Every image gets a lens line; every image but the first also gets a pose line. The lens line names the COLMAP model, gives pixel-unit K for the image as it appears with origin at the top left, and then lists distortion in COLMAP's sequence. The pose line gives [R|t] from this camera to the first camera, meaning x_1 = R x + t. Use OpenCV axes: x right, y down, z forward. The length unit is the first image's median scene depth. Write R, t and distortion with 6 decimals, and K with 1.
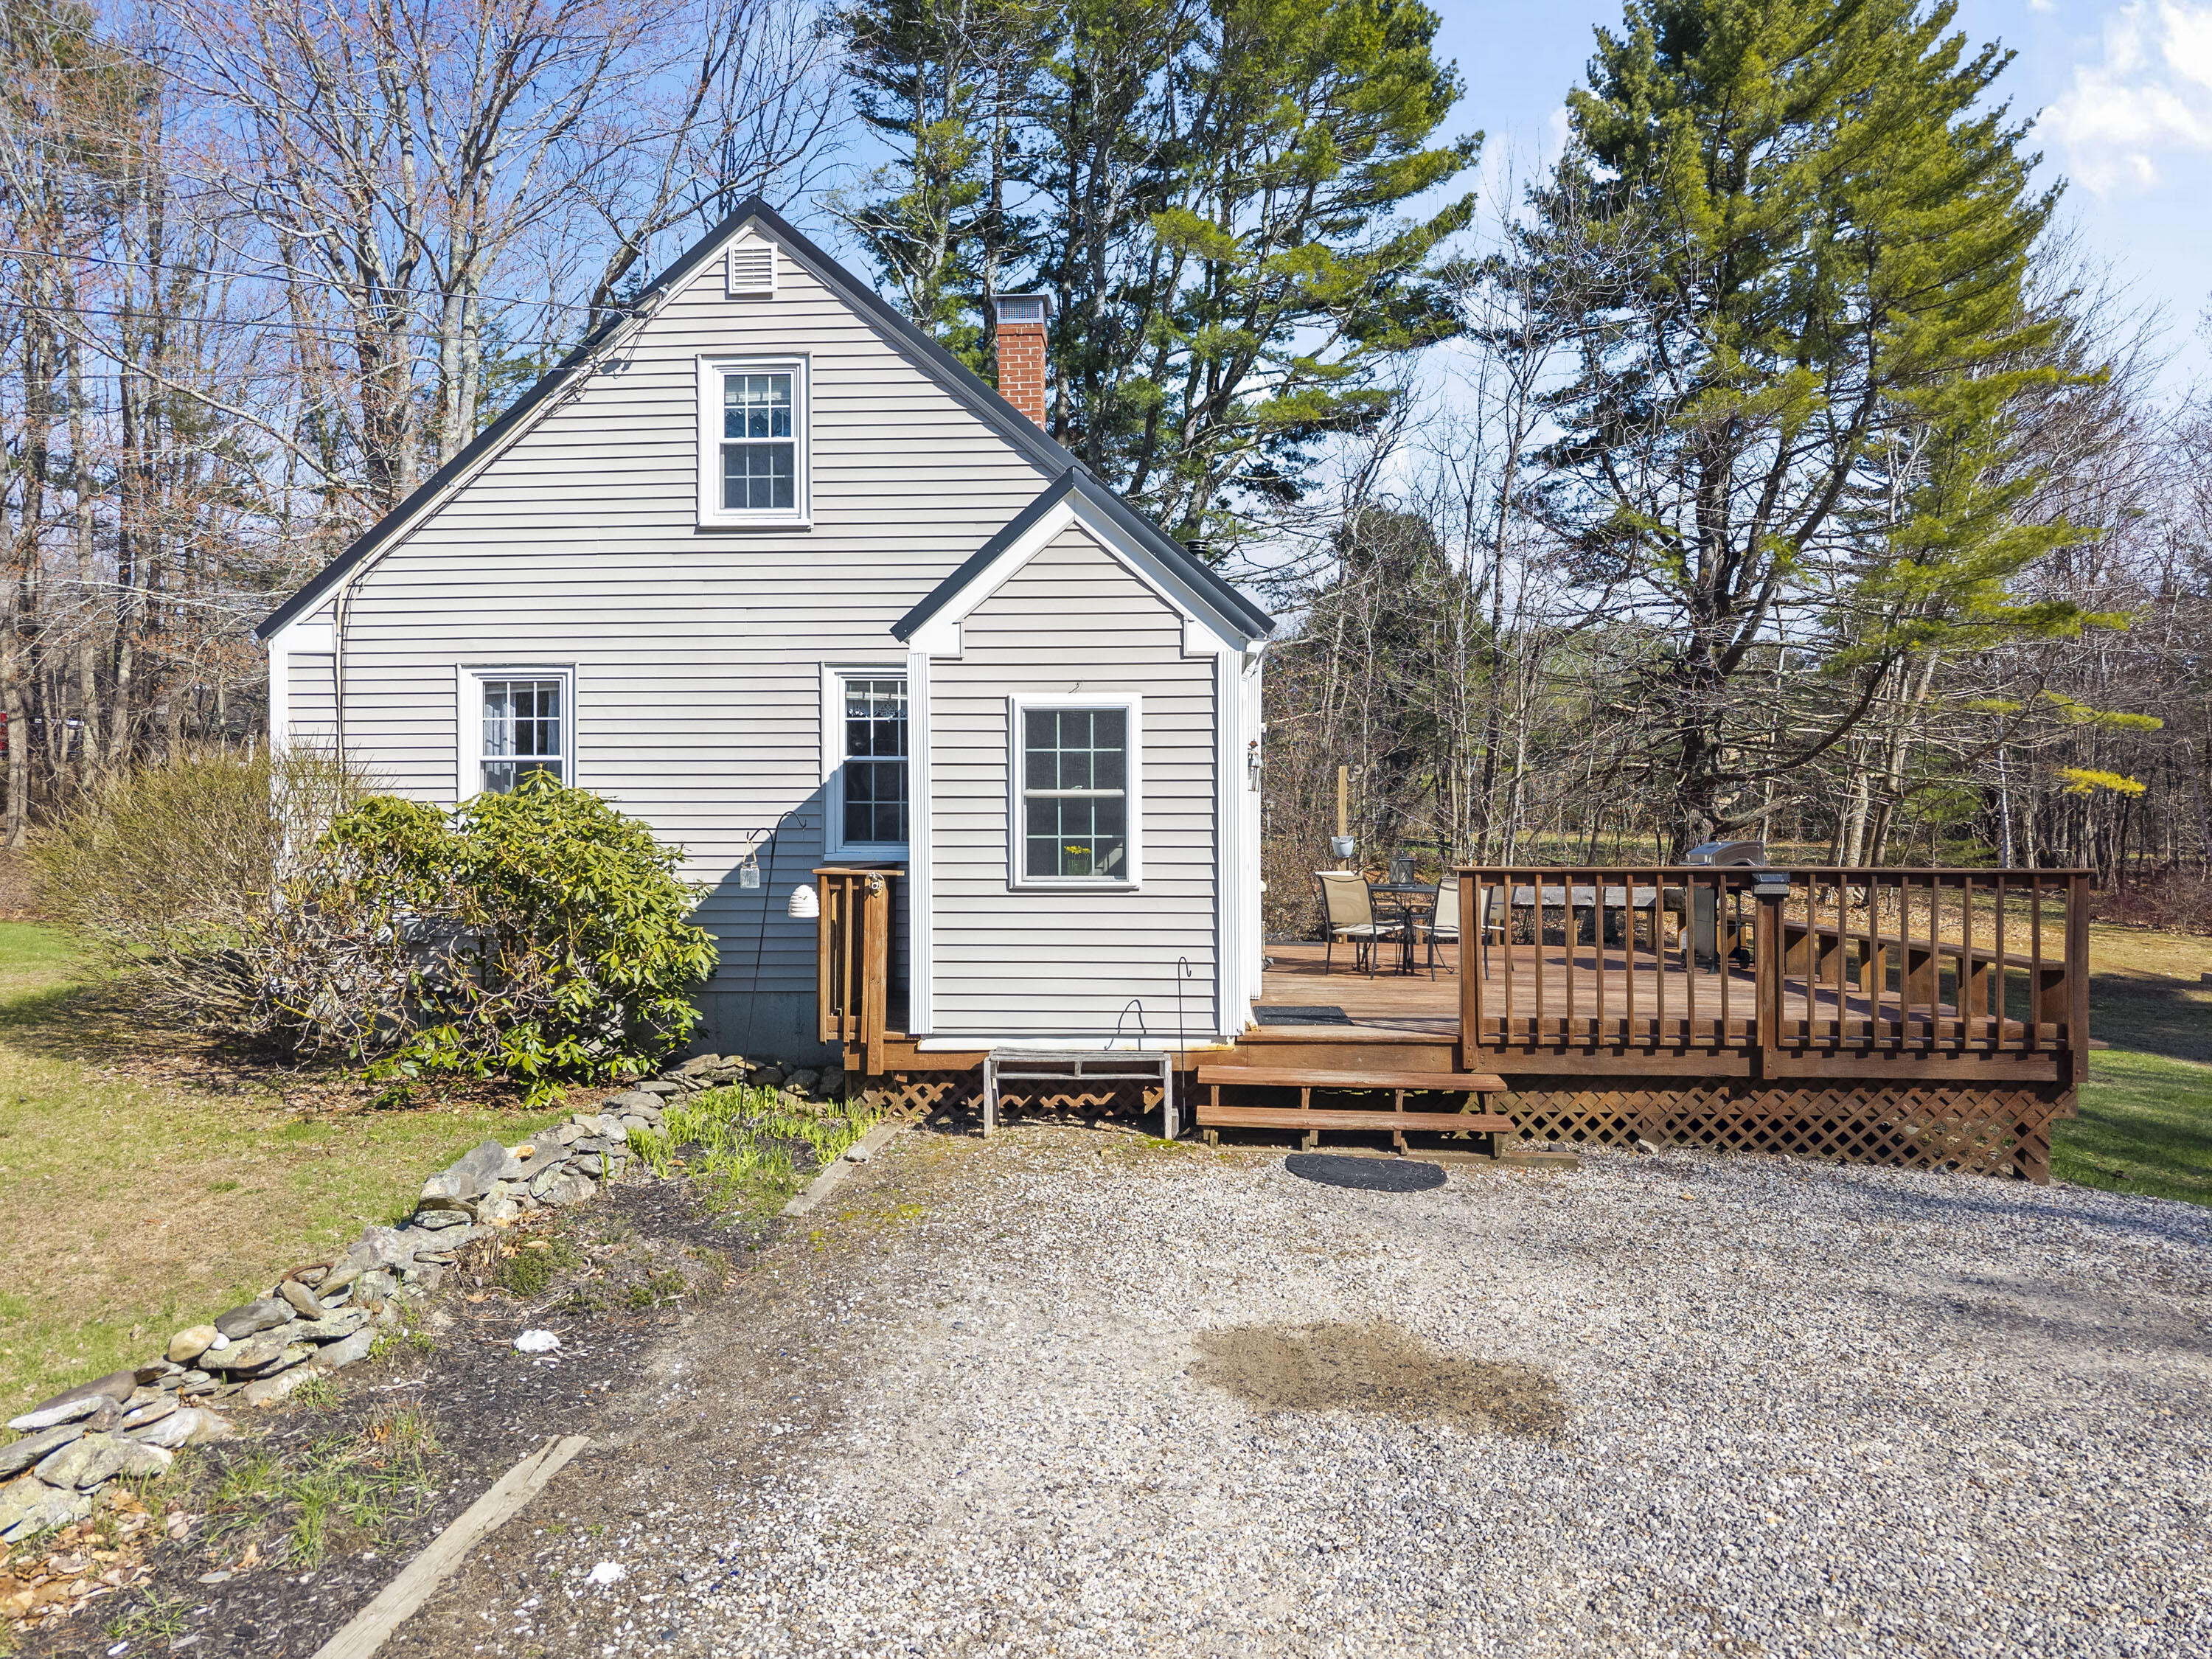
lens RADIAL K [[1497.7, 0, 1106.0], [0, 1497.7, 829.5], [0, 0, 1]] dist [0.001962, -0.001414]
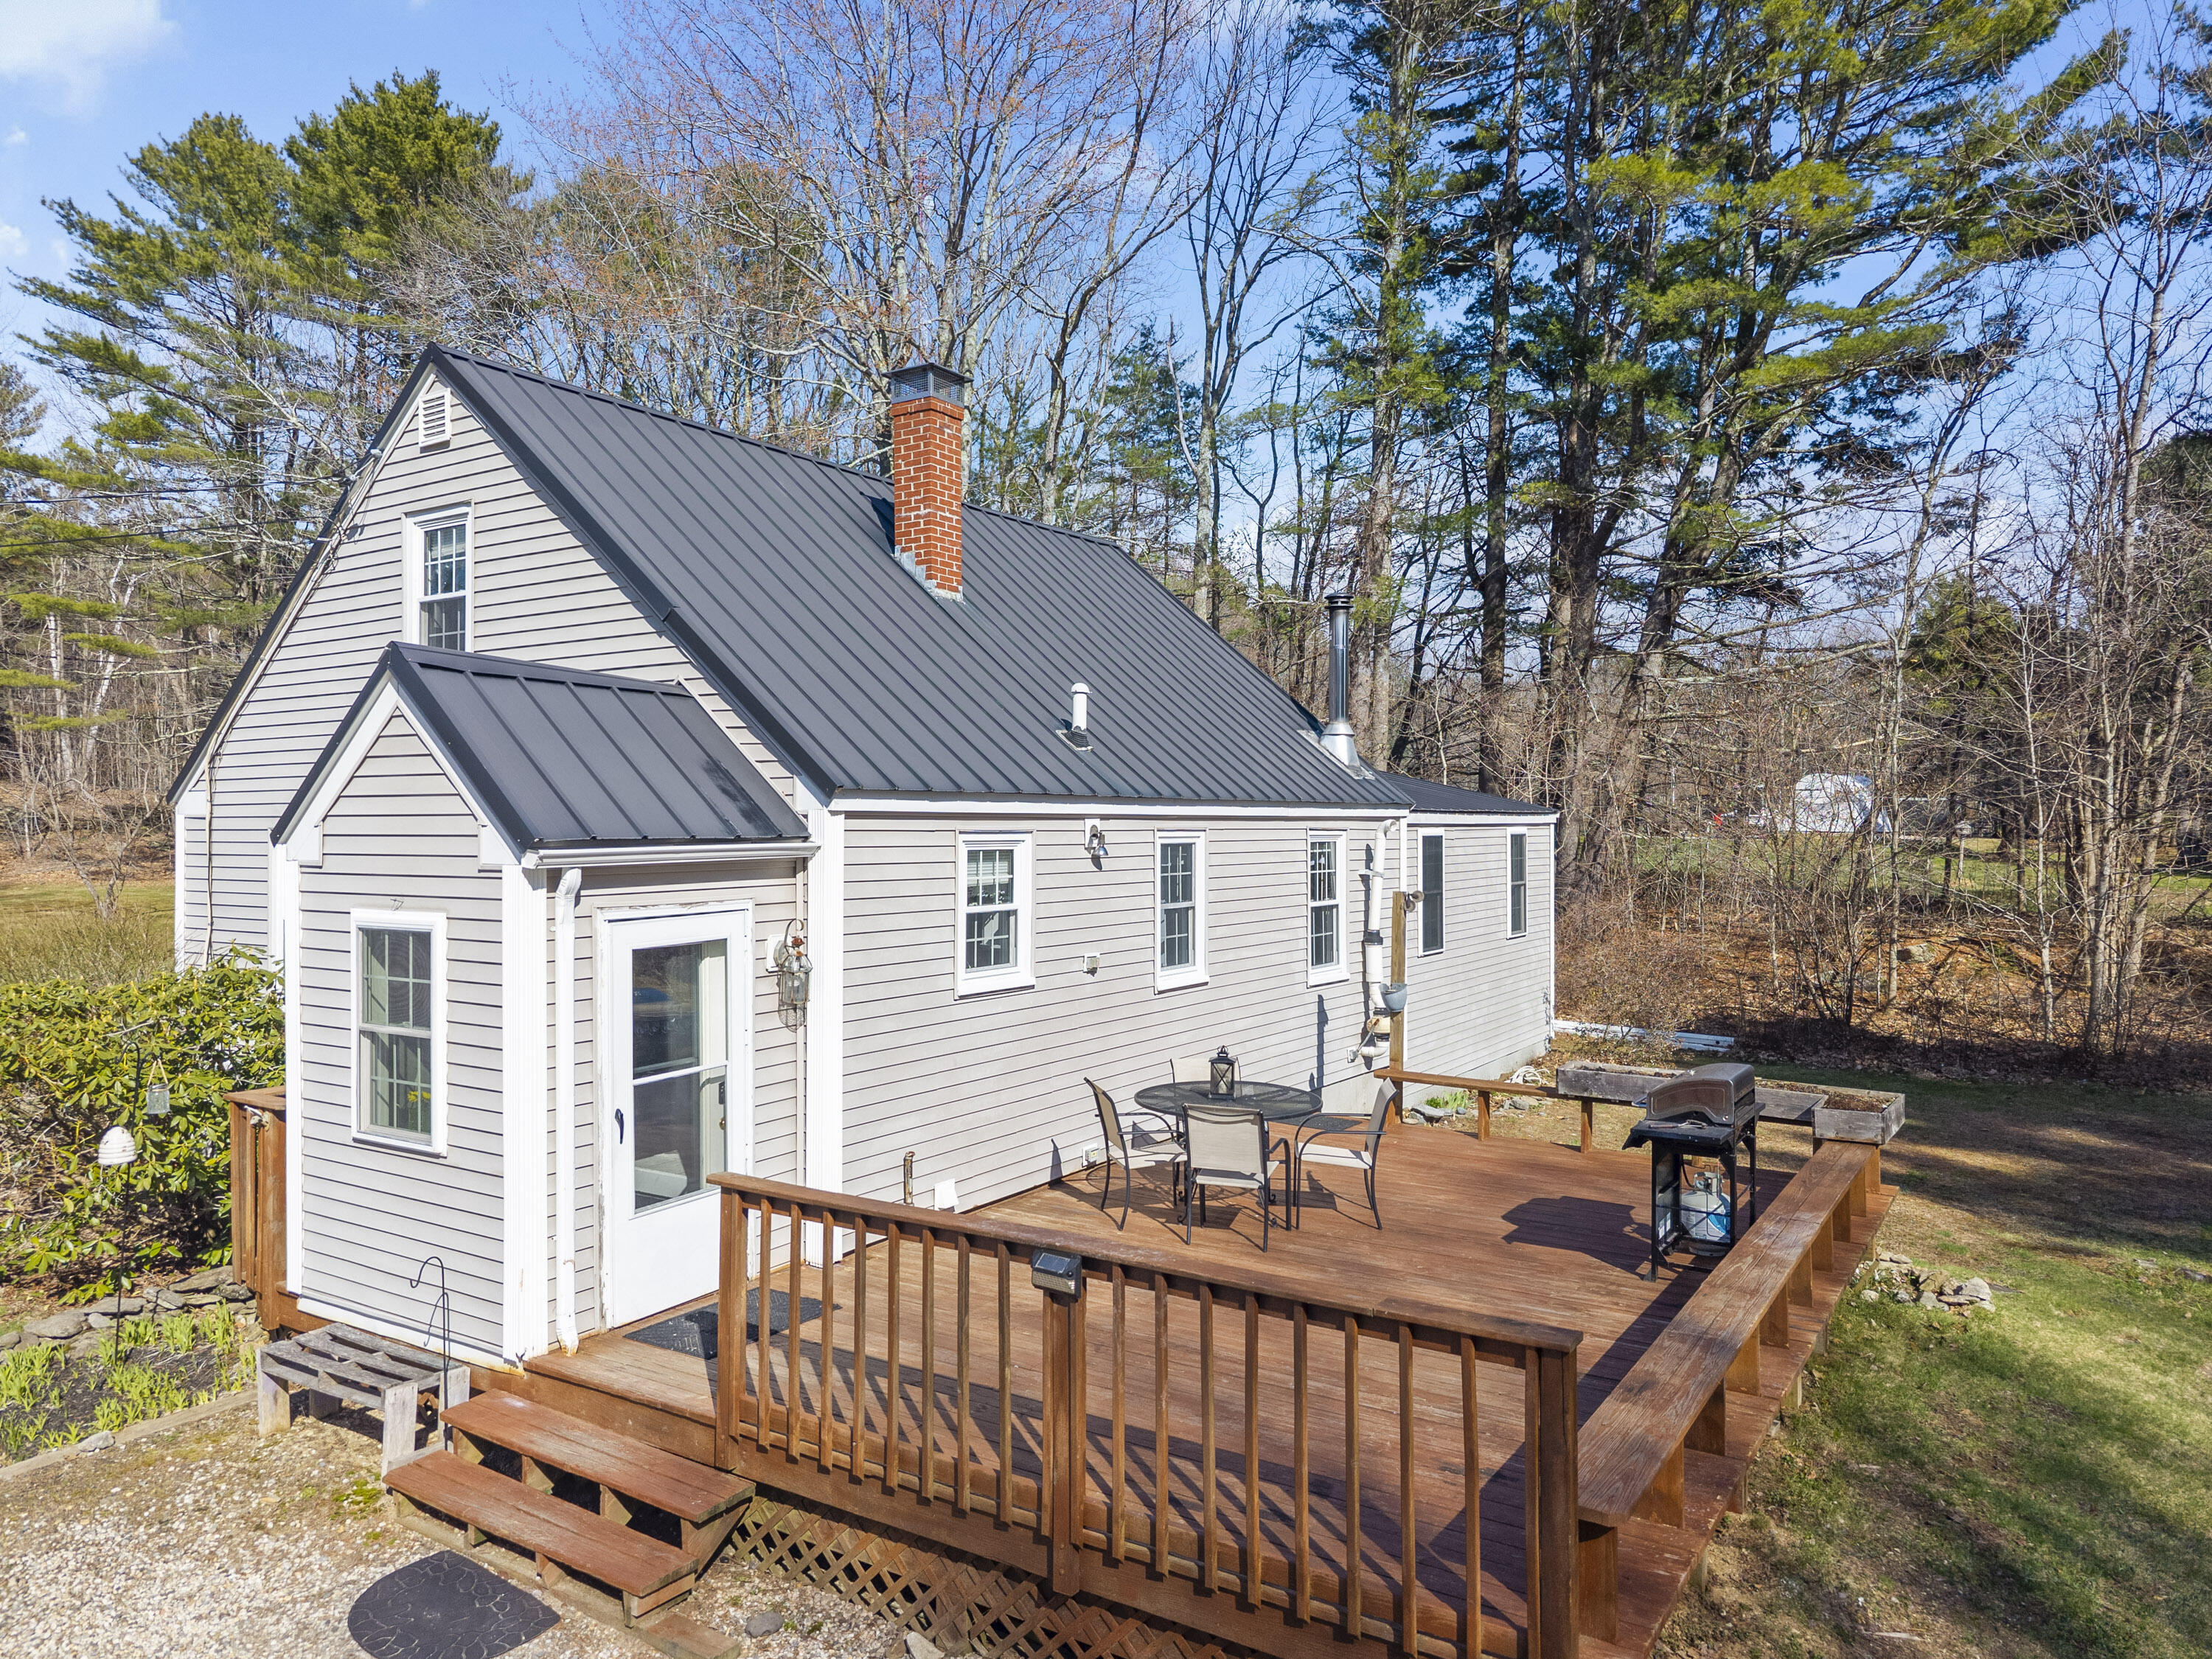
lens RADIAL K [[1485.5, 0, 1120.0], [0, 1485.5, 810.6], [0, 0, 1]] dist [0.009338, -0.000206]
pose [[0.863571, -0.003338, -0.504217, 0.617446], [-0.000756, 0.999968, -0.007916, -0.115856], [0.504227, 0.007218, 0.863541, 0.398874]]
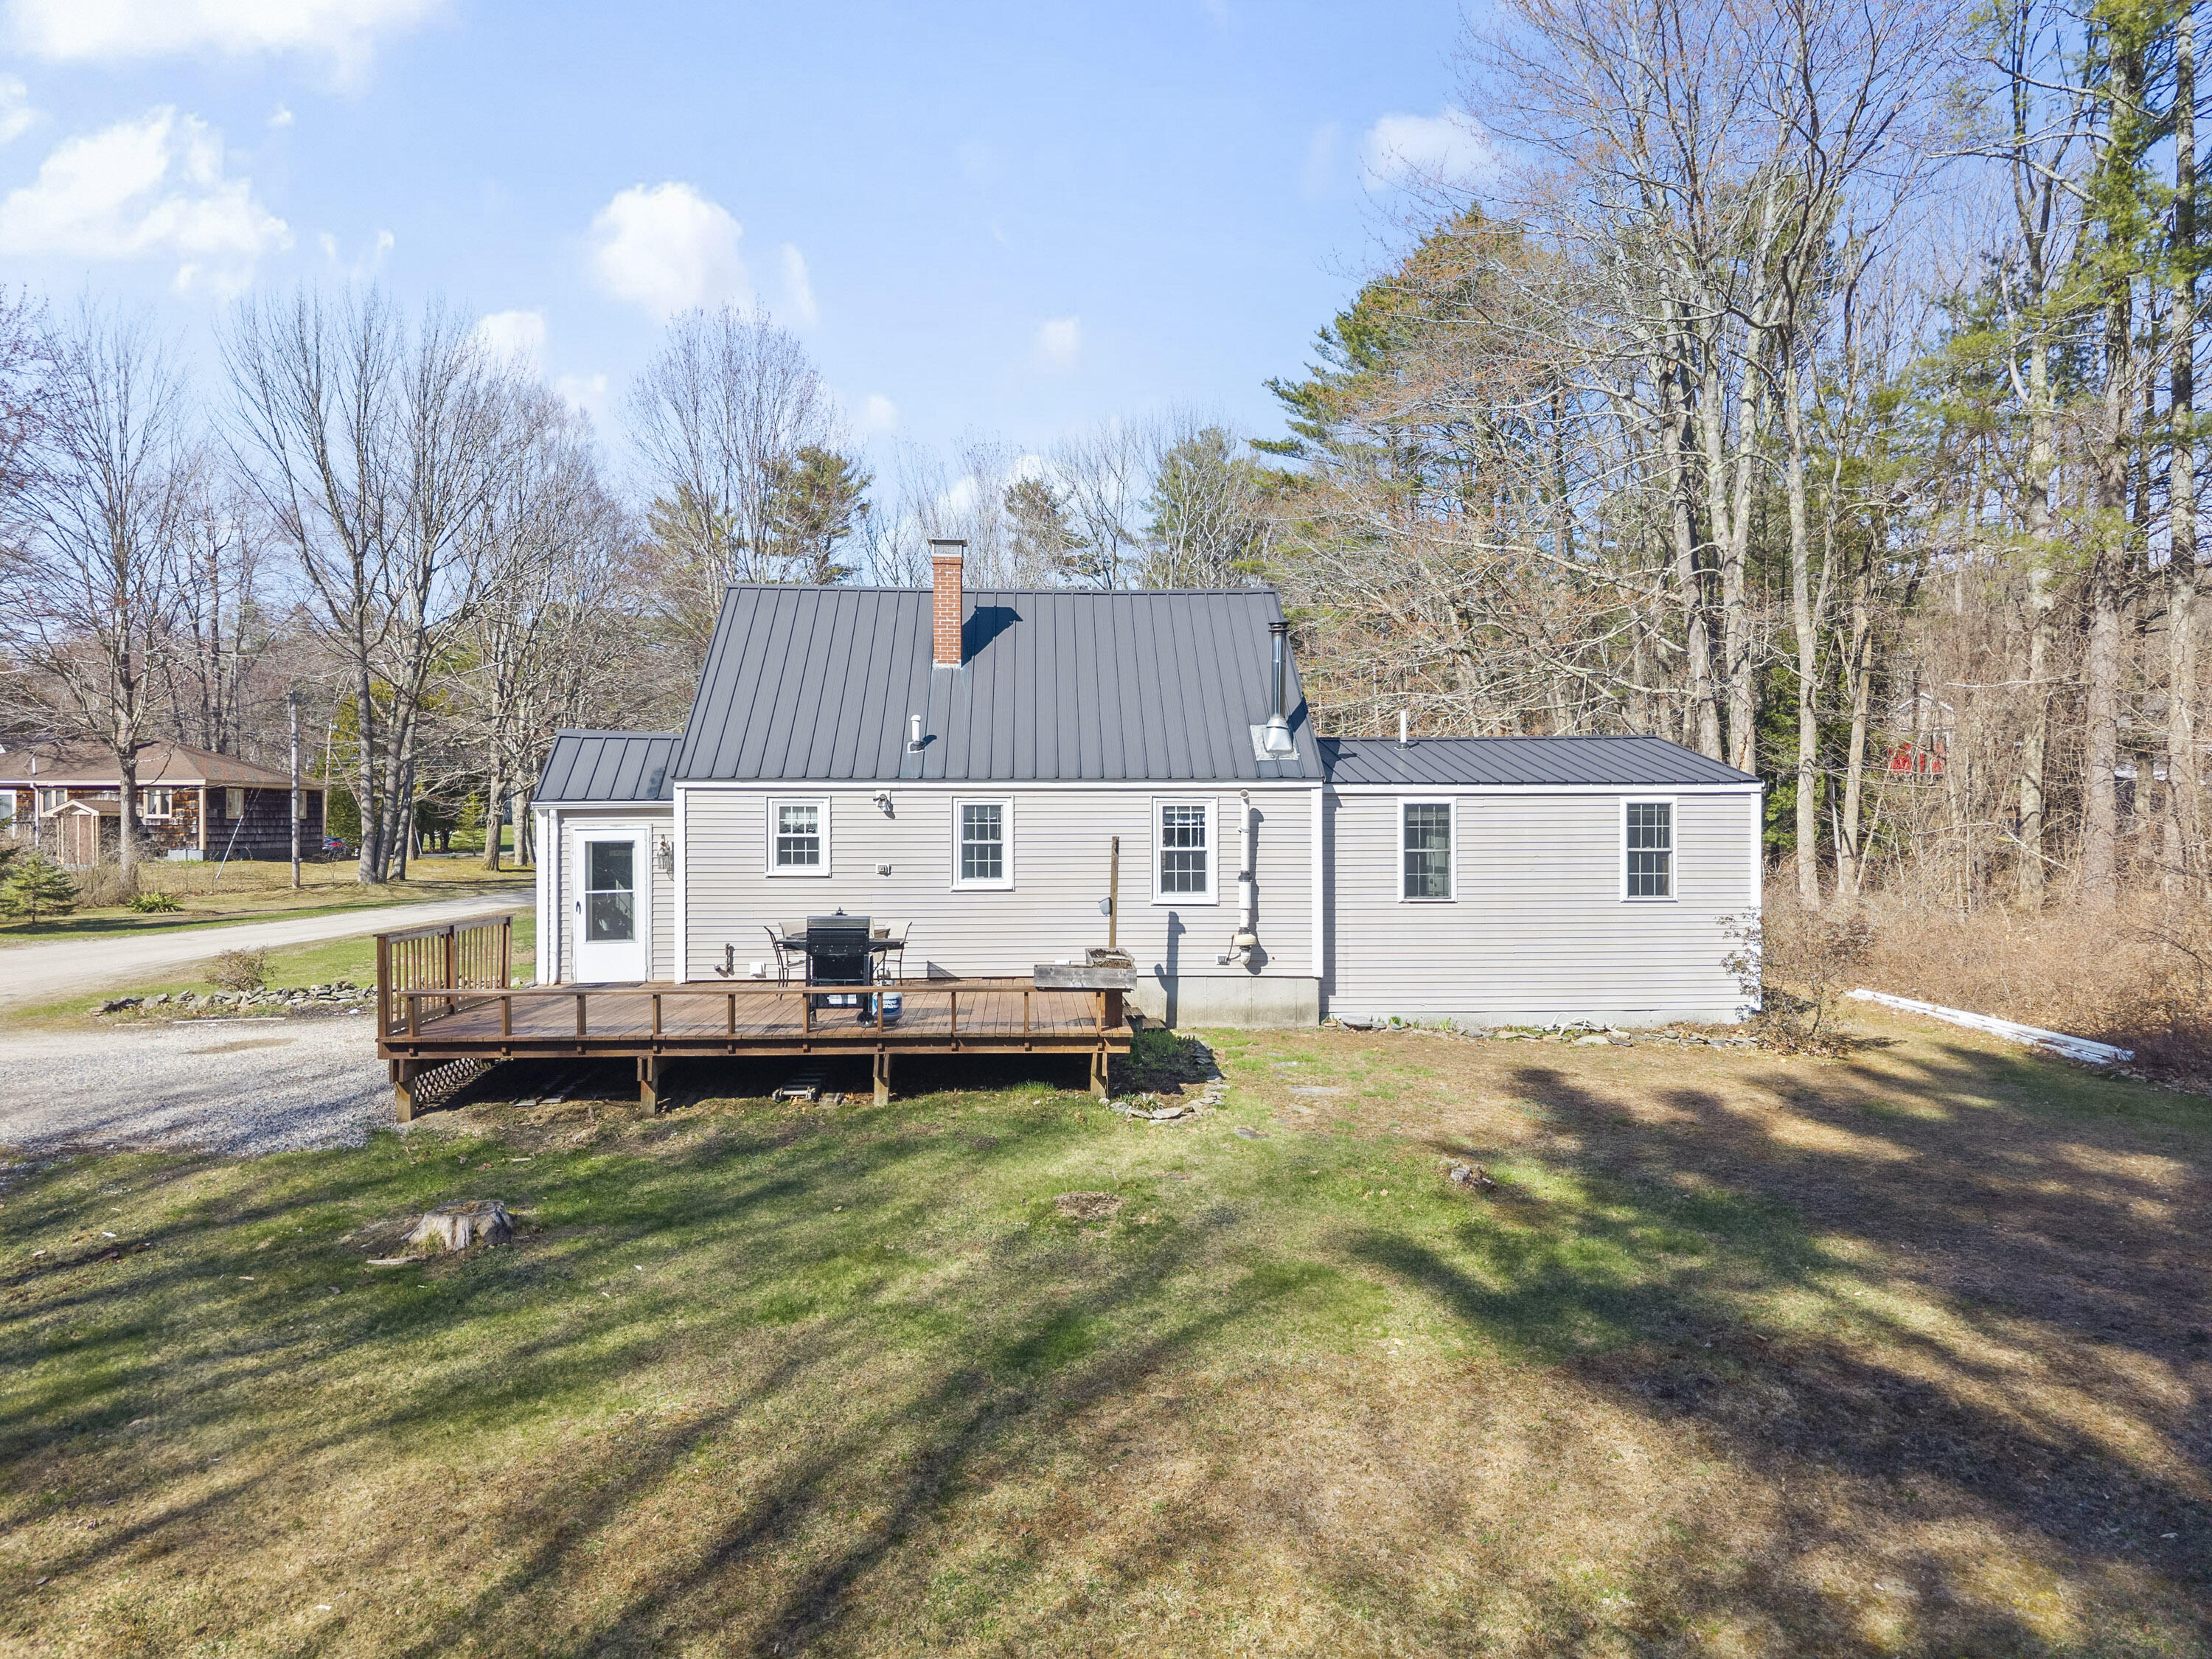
lens RADIAL K [[1497.7, 0, 1106.0], [0, 1497.7, 829.5], [0, 0, 1]] dist [0.001962, -0.001414]
pose [[0.082076, 0.005056, -0.996613, 1.915688], [0.001673, 0.999985, 0.005211, -0.080662], [0.996625, -0.002095, 0.082067, 1.339989]]
